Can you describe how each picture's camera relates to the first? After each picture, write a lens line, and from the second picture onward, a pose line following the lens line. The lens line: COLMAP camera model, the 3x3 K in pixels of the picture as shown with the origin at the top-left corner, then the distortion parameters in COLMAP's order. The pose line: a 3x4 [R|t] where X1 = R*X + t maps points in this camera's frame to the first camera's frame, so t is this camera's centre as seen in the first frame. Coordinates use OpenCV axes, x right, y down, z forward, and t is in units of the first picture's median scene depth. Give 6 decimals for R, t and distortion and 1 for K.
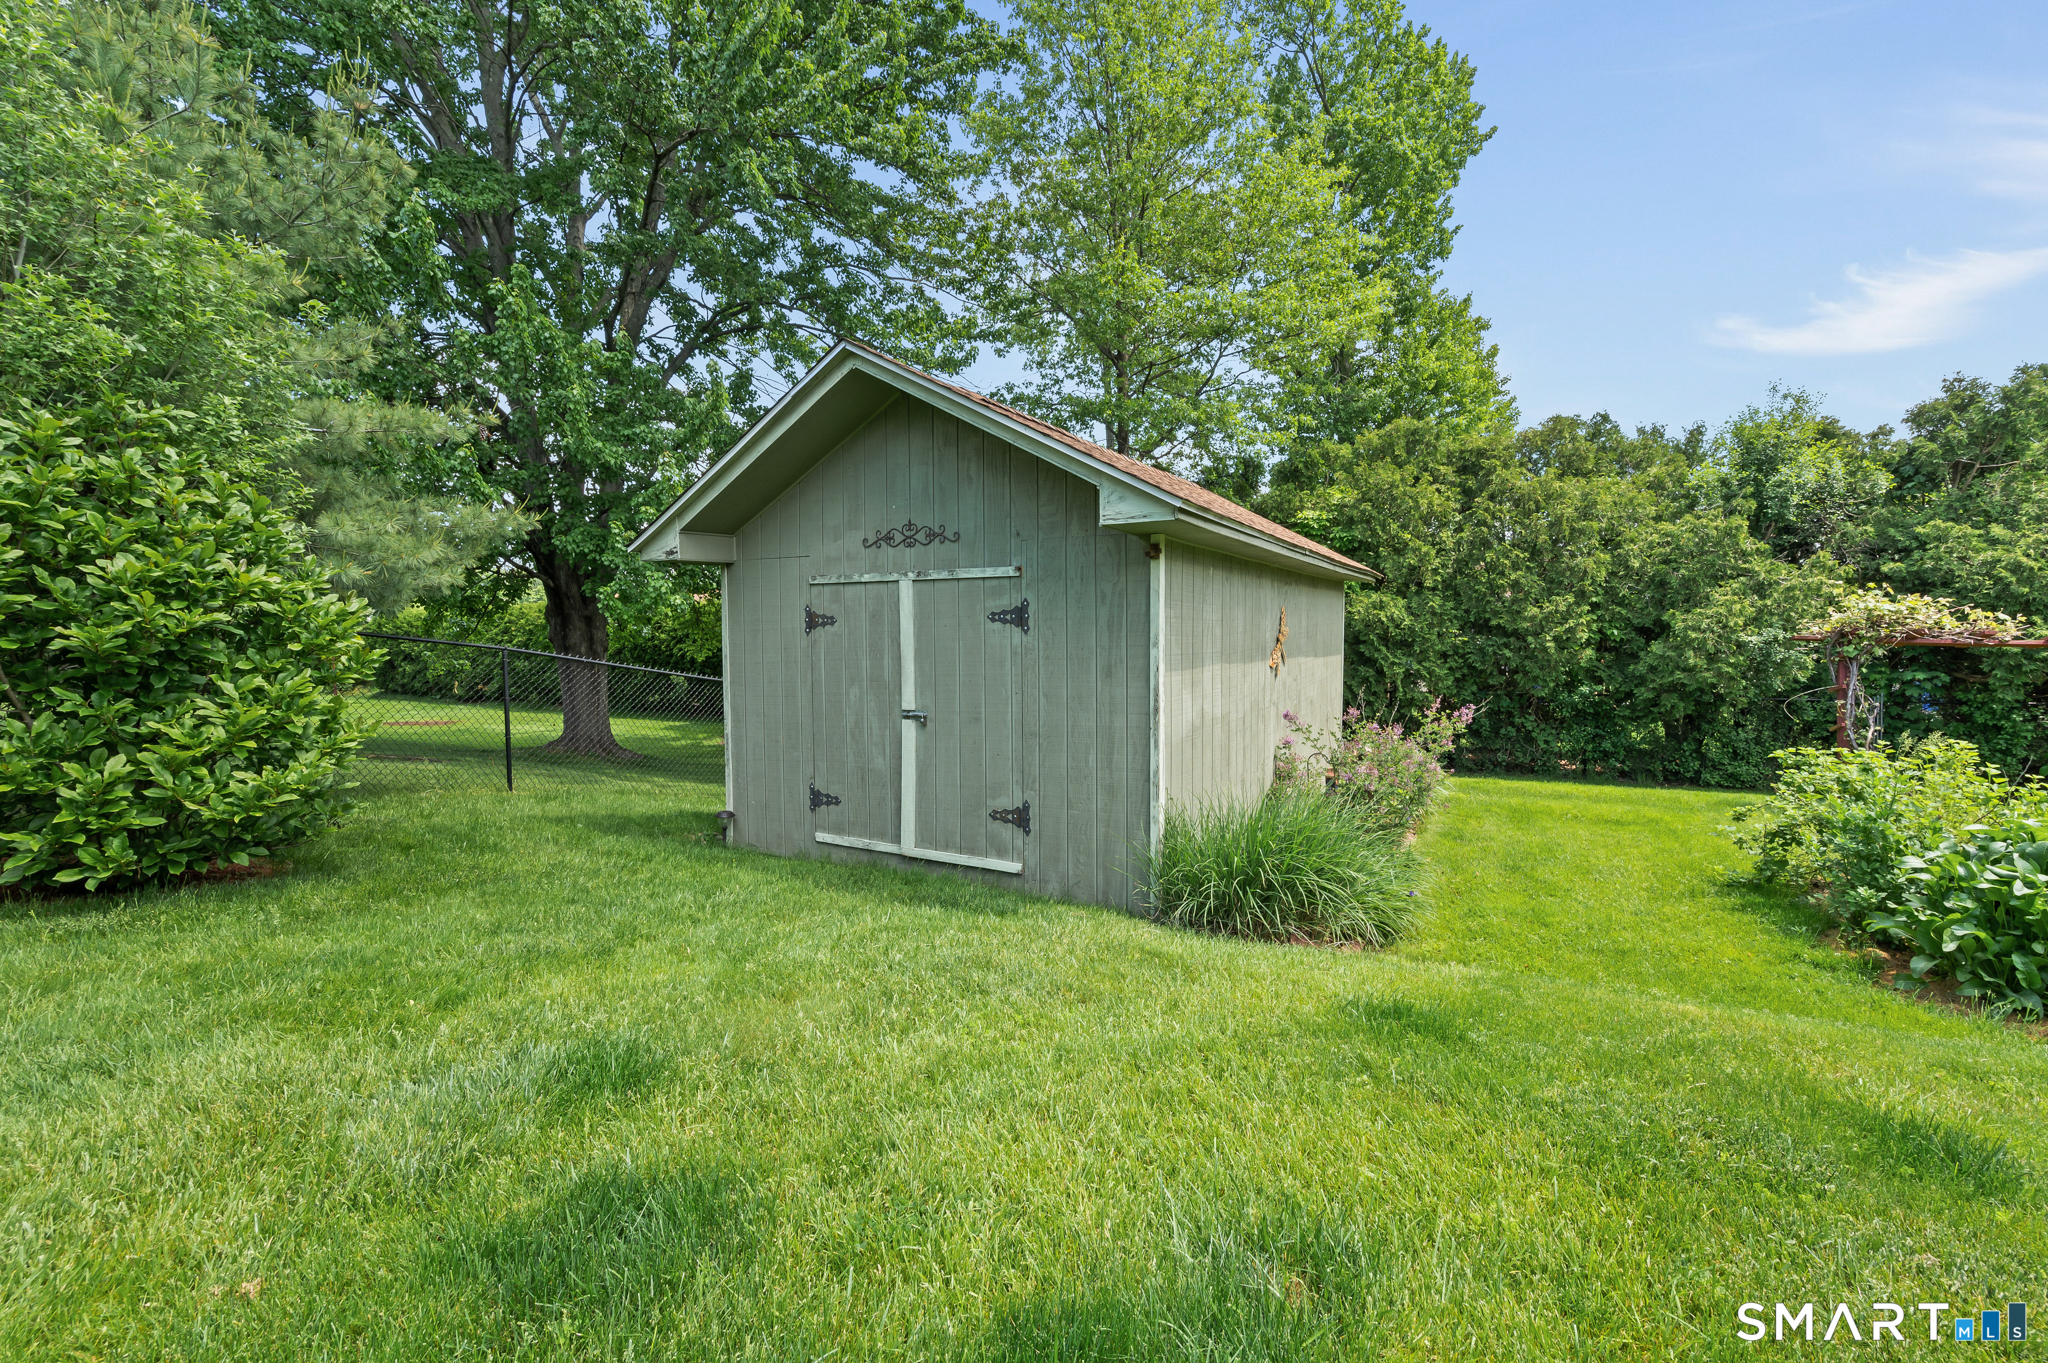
lens RADIAL K [[838.3, 0, 1039.0], [0, 838.3, 674.5], [0, 0, 1]] dist [-0.001179, -0.000410]
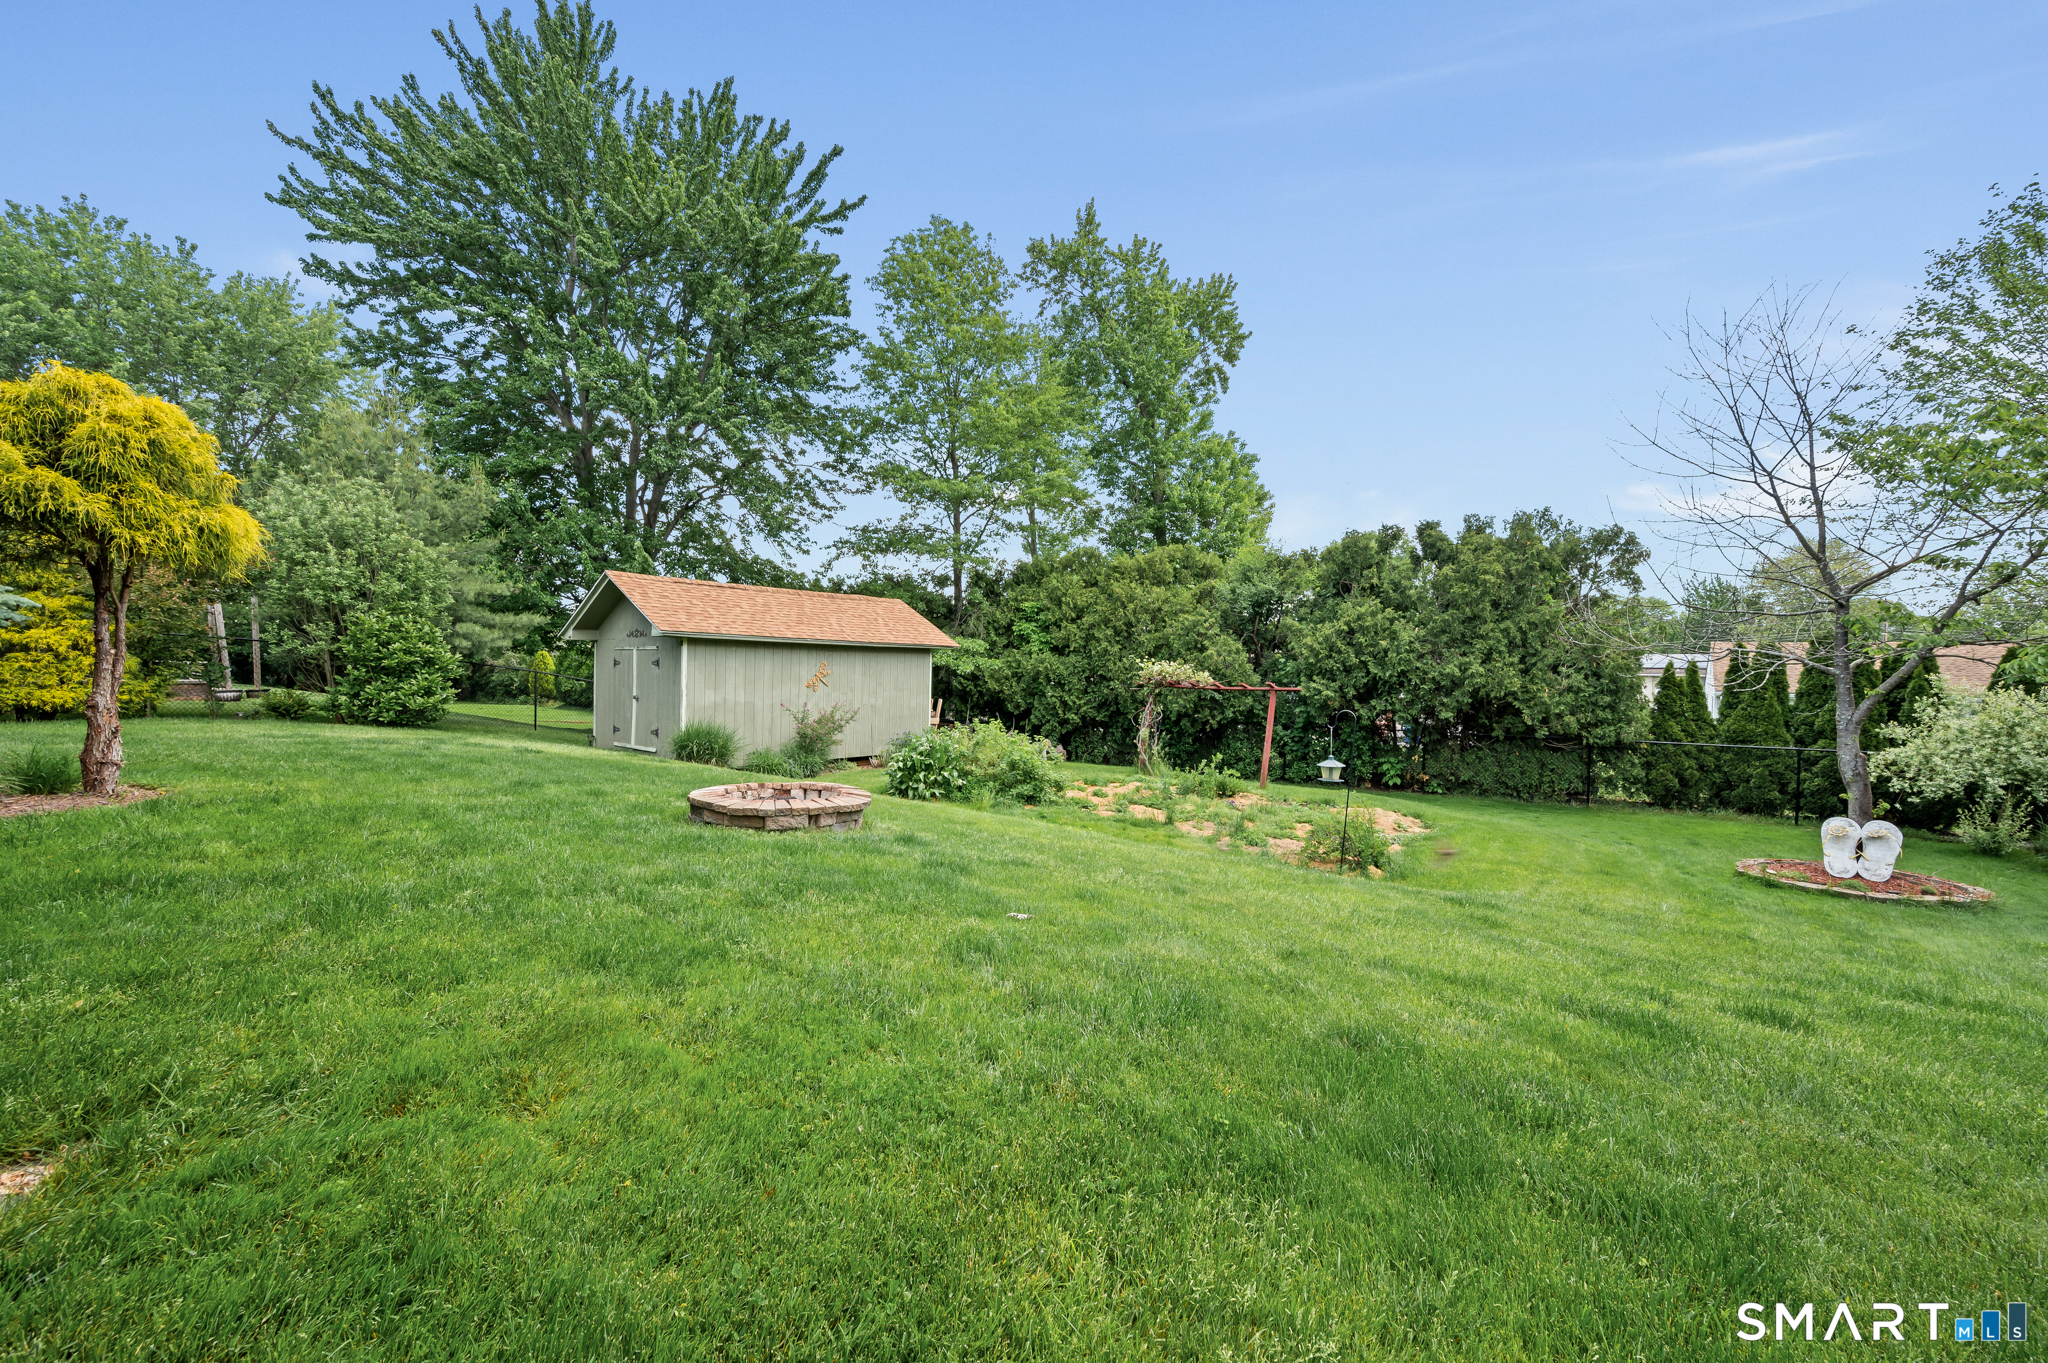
lens RADIAL K [[838.3, 0, 1039.0], [0, 838.3, 674.5], [0, 0, 1]] dist [-0.001179, -0.000410]
pose [[0.985263, 0.025235, -0.169174, 2.302960], [-0.034134, 0.998171, -0.049902, 0.092005], [0.167605, 0.054942, 0.984322, -2.137575]]
